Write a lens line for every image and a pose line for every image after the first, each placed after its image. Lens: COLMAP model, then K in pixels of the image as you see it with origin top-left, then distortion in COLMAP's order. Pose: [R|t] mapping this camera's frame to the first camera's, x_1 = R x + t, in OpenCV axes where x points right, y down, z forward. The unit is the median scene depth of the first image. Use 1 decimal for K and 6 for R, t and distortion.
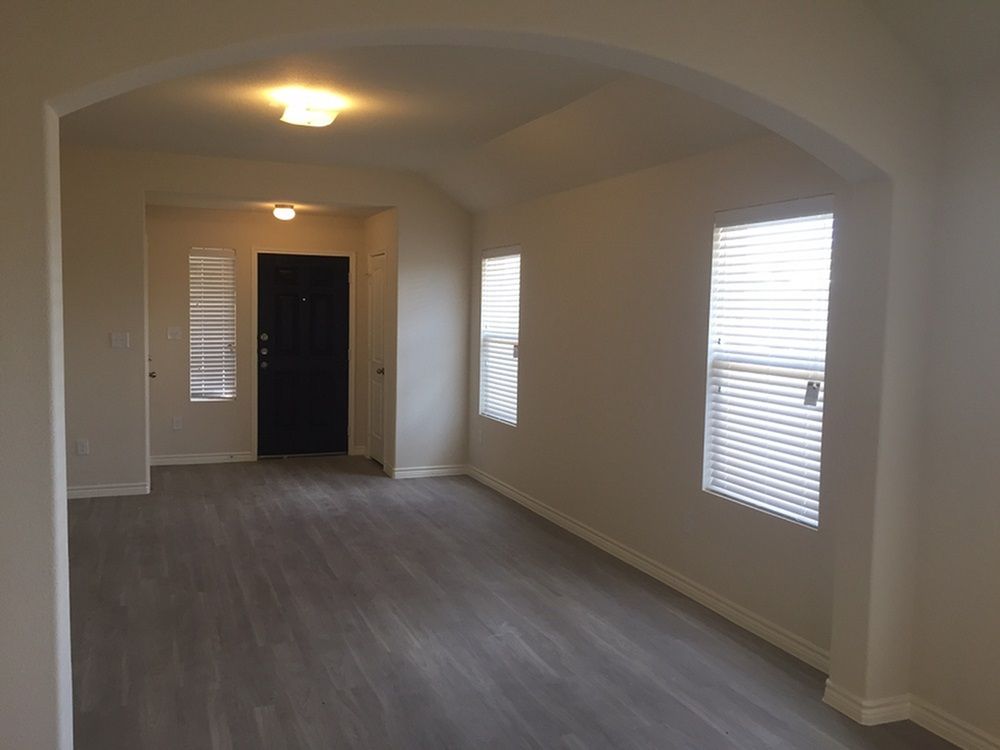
lens RADIAL K [[872.8, 0, 500.0], [0, 872.8, 375.0], [0, 0, 1]] dist [-0.000038, -0.002934]
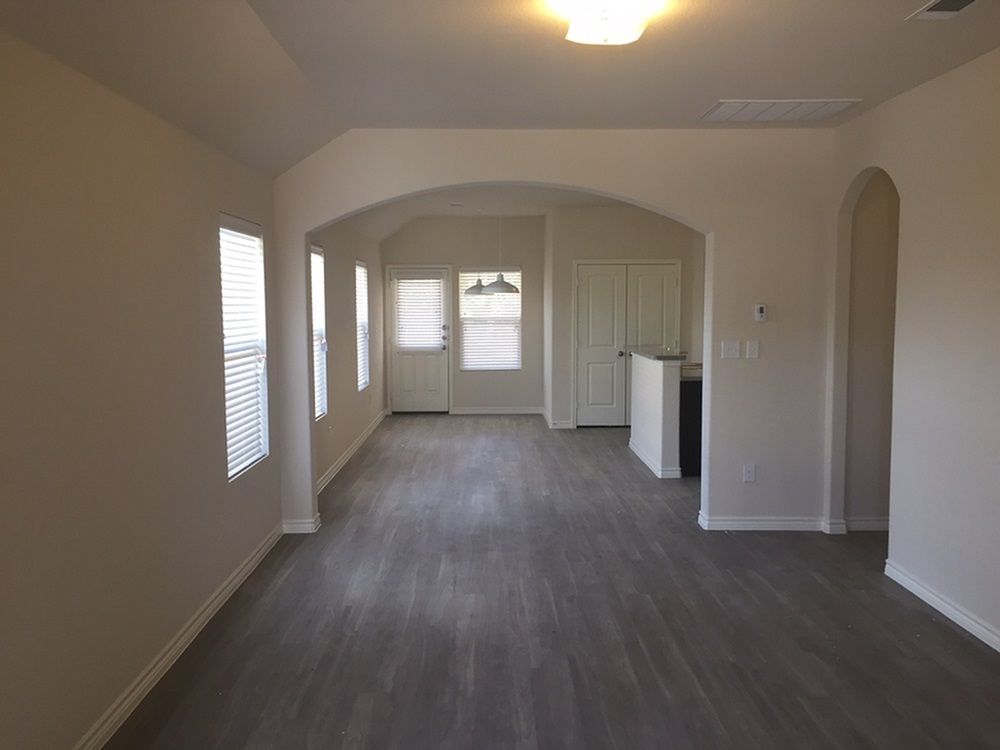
lens RADIAL K [[872.8, 0, 500.0], [0, 872.8, 375.0], [0, 0, 1]] dist [-0.000038, -0.002934]
pose [[-0.937232, -0.045200, 0.345765, -0.449266], [0.014381, 0.985710, 0.167838, -0.173927], [-0.348410, 0.162275, -0.923189, 1.965269]]
